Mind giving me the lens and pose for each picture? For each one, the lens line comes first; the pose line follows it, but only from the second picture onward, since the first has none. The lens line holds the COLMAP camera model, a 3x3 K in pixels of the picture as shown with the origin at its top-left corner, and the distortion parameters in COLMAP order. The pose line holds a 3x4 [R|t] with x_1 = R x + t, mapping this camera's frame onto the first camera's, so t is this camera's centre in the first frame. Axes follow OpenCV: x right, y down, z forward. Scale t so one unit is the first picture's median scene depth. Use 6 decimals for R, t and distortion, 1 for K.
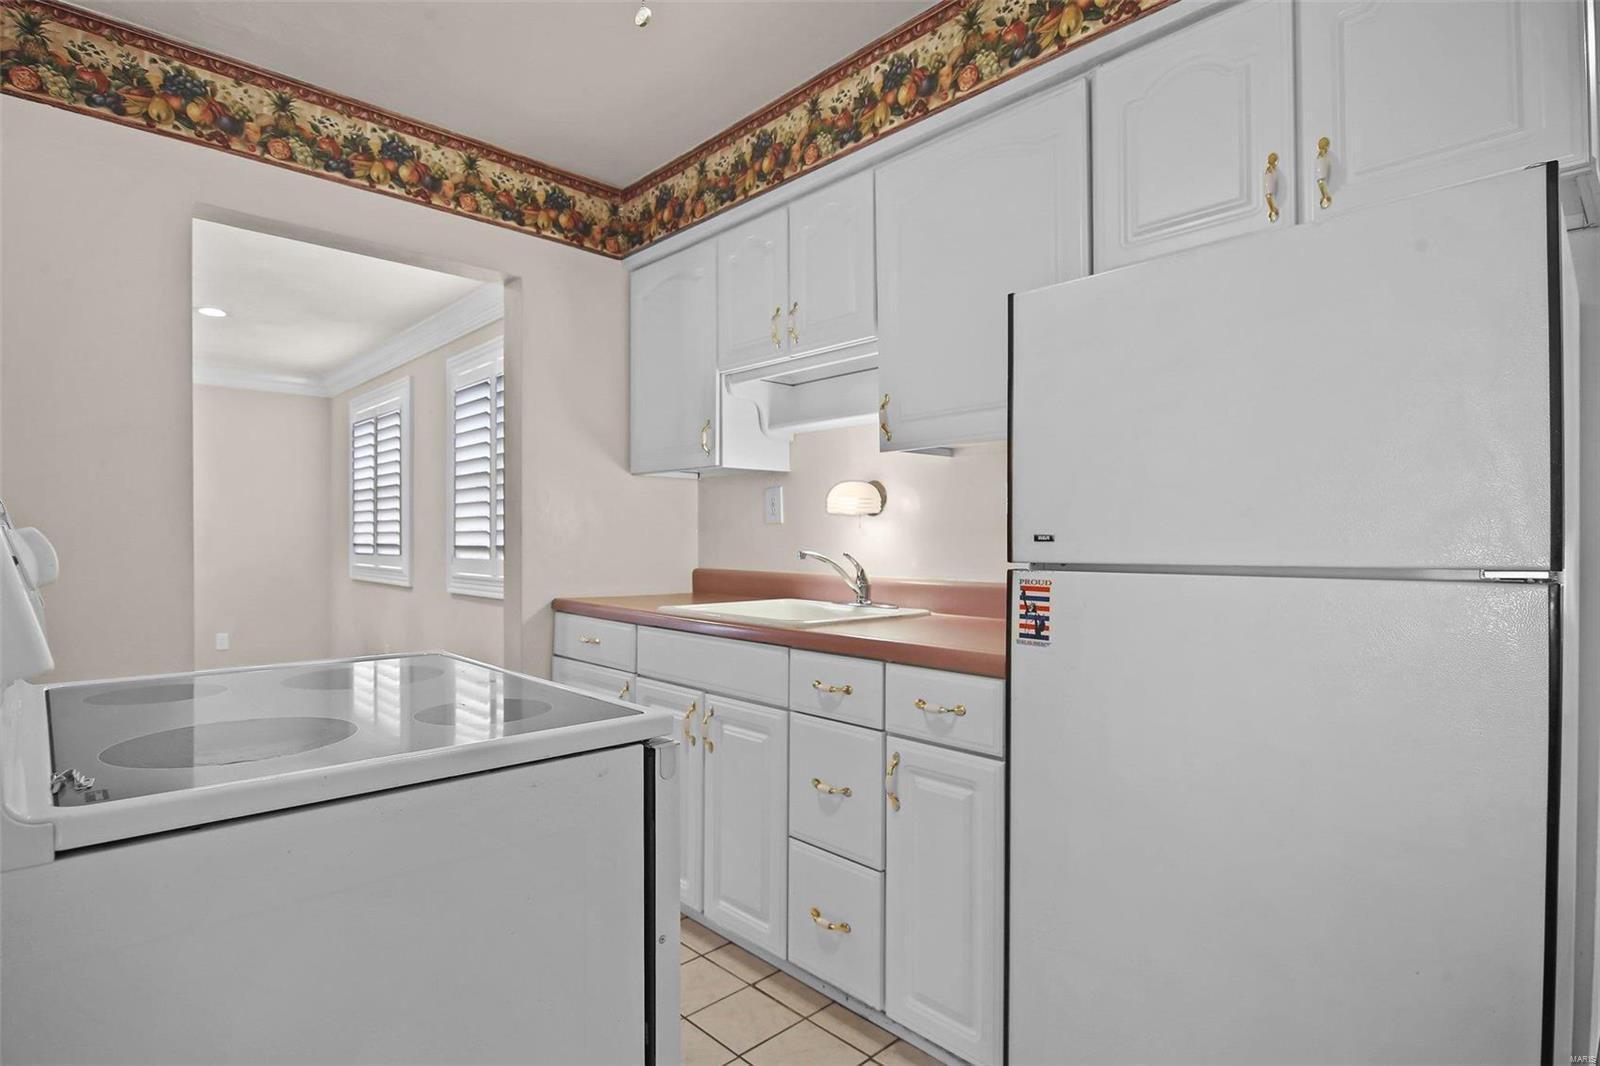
lens RADIAL K [[818.0, 0, 814.2], [0, 818.0, 534.3], [0, 0, 1]] dist [-0.008790, -0.001841]
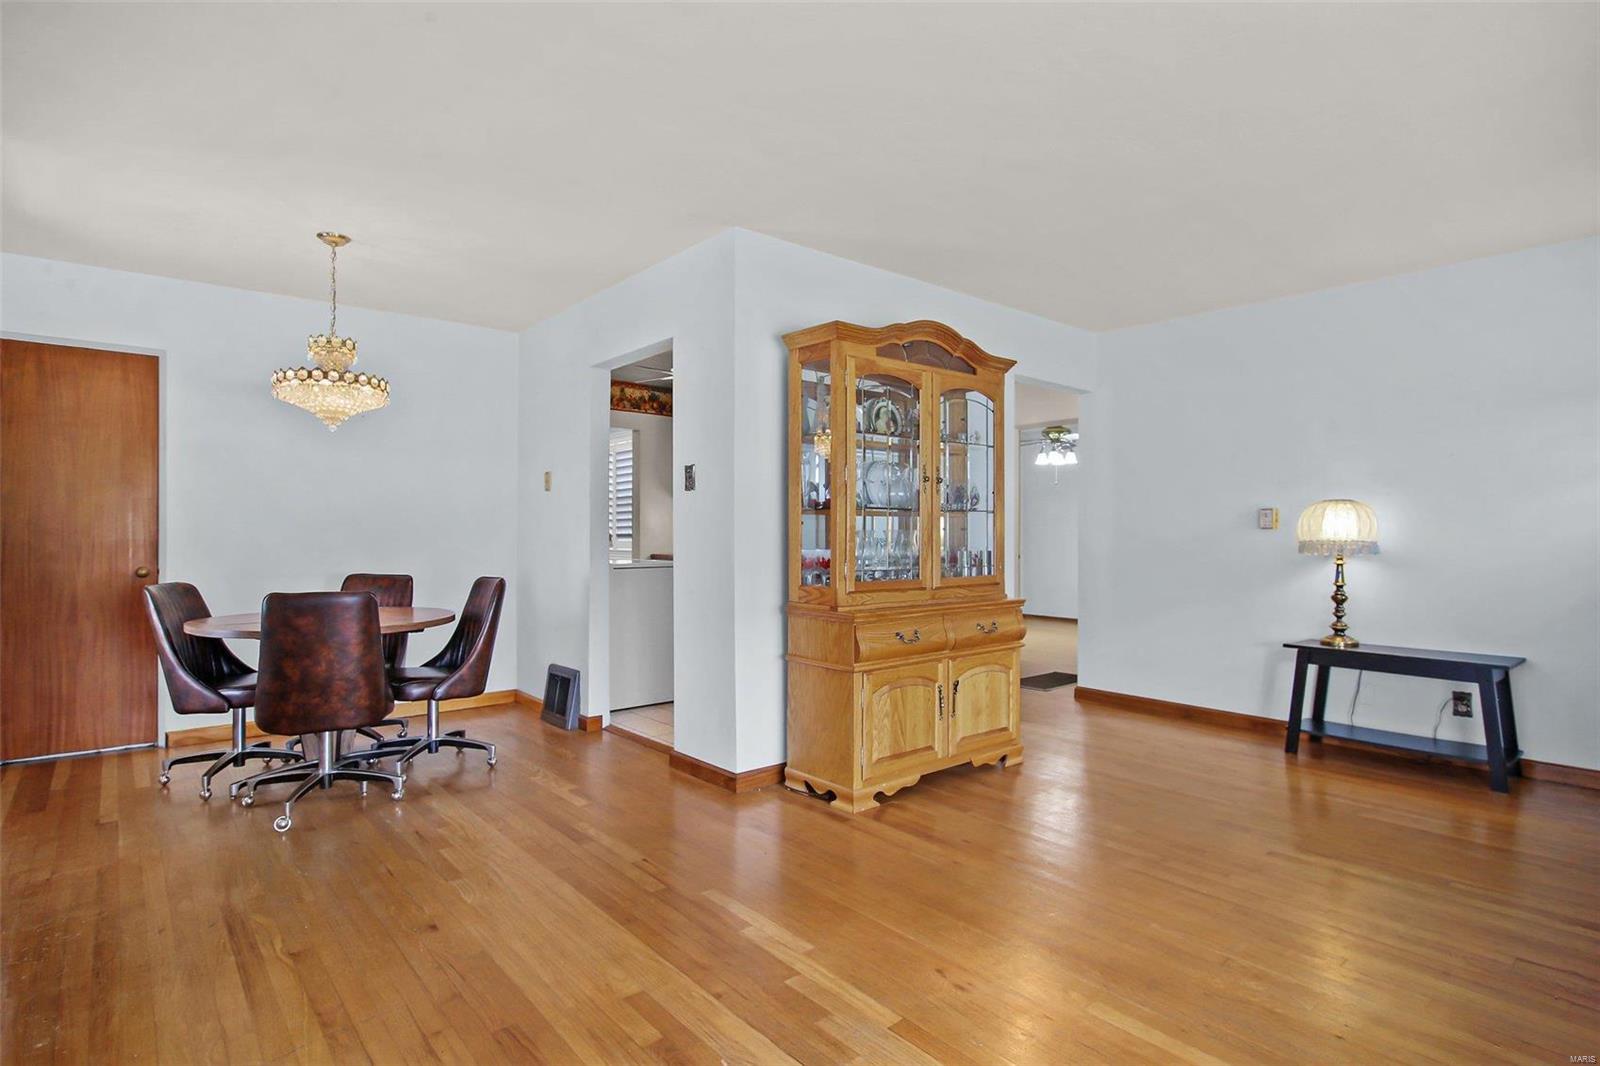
lens RADIAL K [[818.0, 0, 805.0], [0, 818.0, 531.3], [0, 0, 1]] dist [-0.008790, -0.001841]
pose [[0.997505, 0.003854, -0.070490, 0.336537], [-0.003100, 0.999937, 0.010800, -0.021370], [0.070527, -0.010555, 0.997454, -1.500374]]
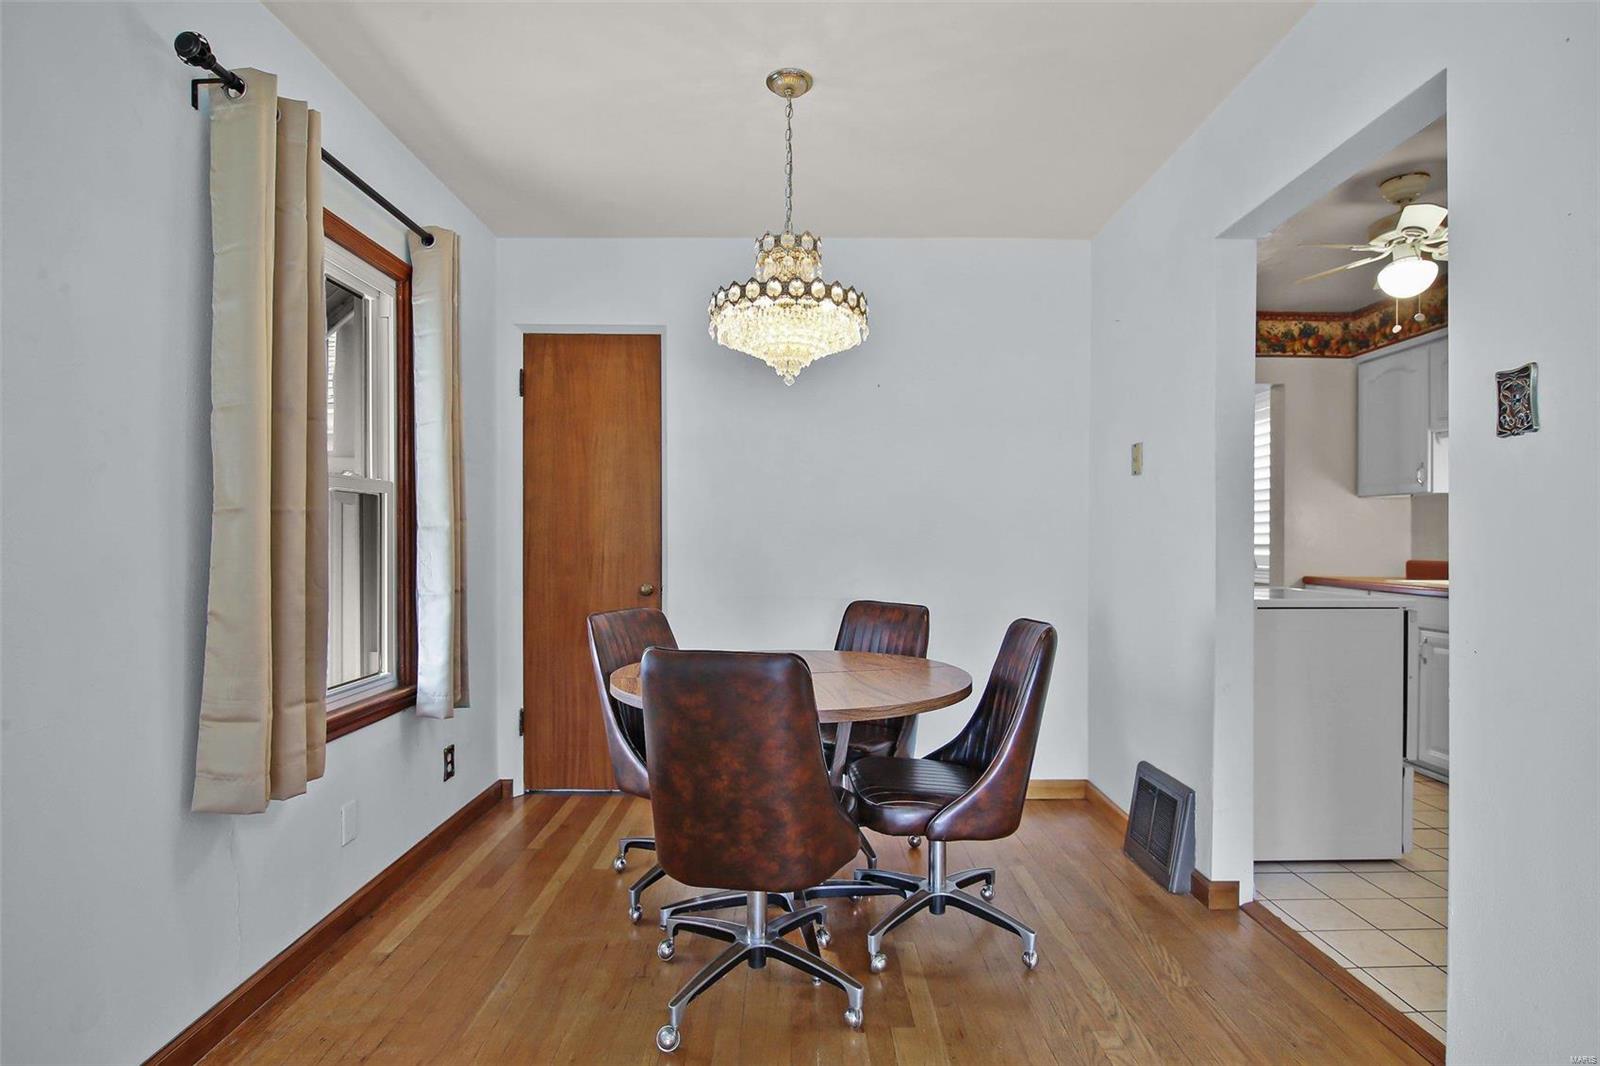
lens RADIAL K [[818.0, 0, 804.0], [0, 818.0, 541.5], [0, 0, 1]] dist [-0.008790, -0.001841]
pose [[0.721249, 0.004892, -0.692659, 0.087728], [0.004970, 0.999913, 0.012237, -0.015611], [0.692658, -0.012269, 0.721162, -0.861148]]
